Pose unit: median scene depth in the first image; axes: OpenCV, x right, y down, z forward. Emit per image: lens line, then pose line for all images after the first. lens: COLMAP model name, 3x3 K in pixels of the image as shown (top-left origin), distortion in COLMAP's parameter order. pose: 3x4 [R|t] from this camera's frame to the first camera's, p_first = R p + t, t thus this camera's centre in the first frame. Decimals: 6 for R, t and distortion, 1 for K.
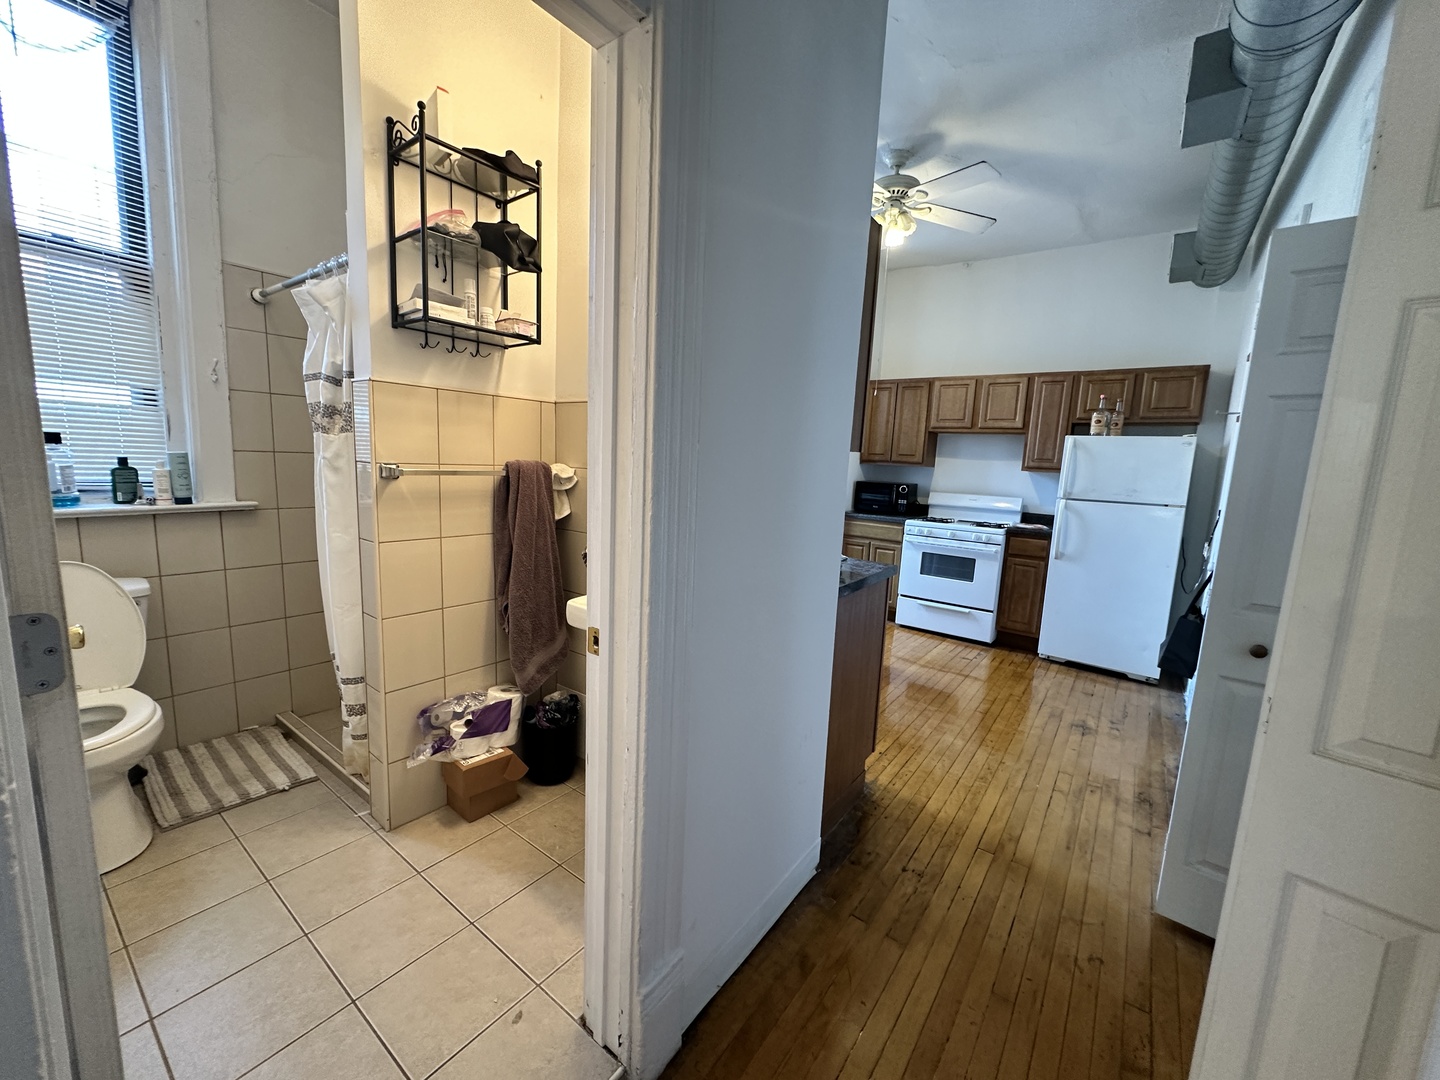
lens RADIAL K [[575.9, 0, 719.5], [0, 575.9, 541.5], [0, 0, 1]] dist [-0.000722, 0.000527]
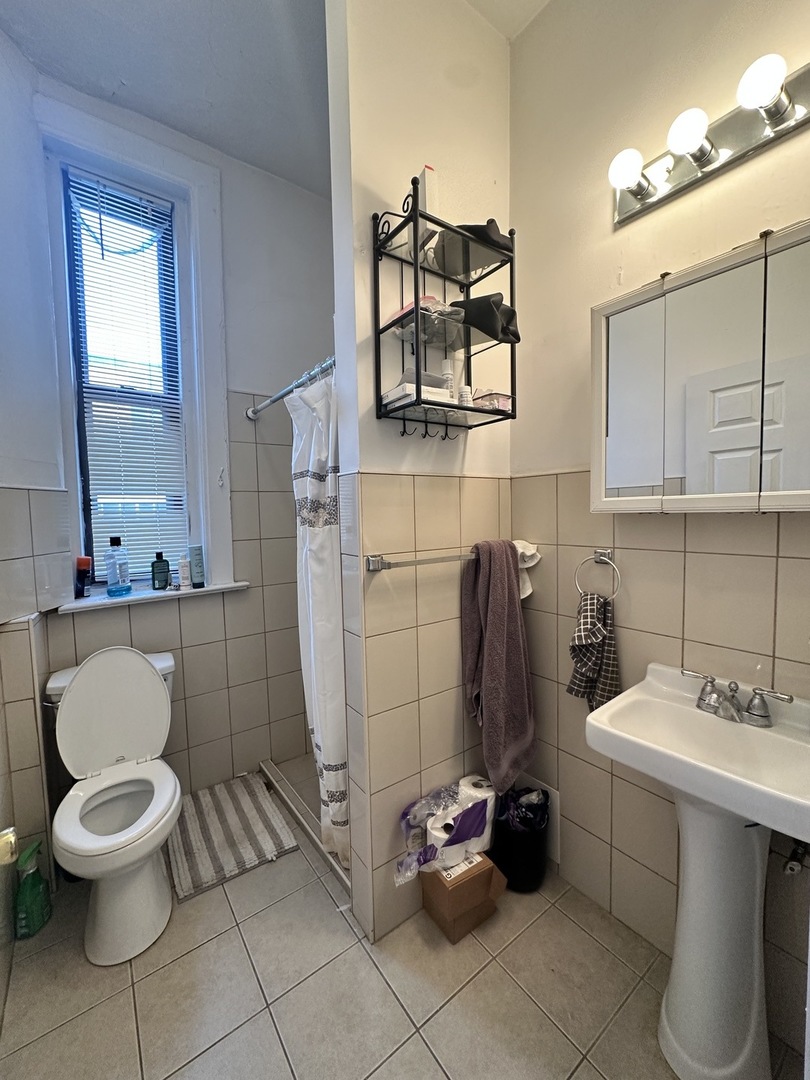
lens RADIAL K [[431.9, 0, 405.0], [0, 431.9, 540.0], [0, 0, 1]] dist [-0.000722, 0.000527]
pose [[0.956309, -0.047915, -0.288404, -0.271421], [0.024204, 0.996067, -0.085229, -0.084923], [0.291353, 0.074525, 0.953708, 0.275798]]
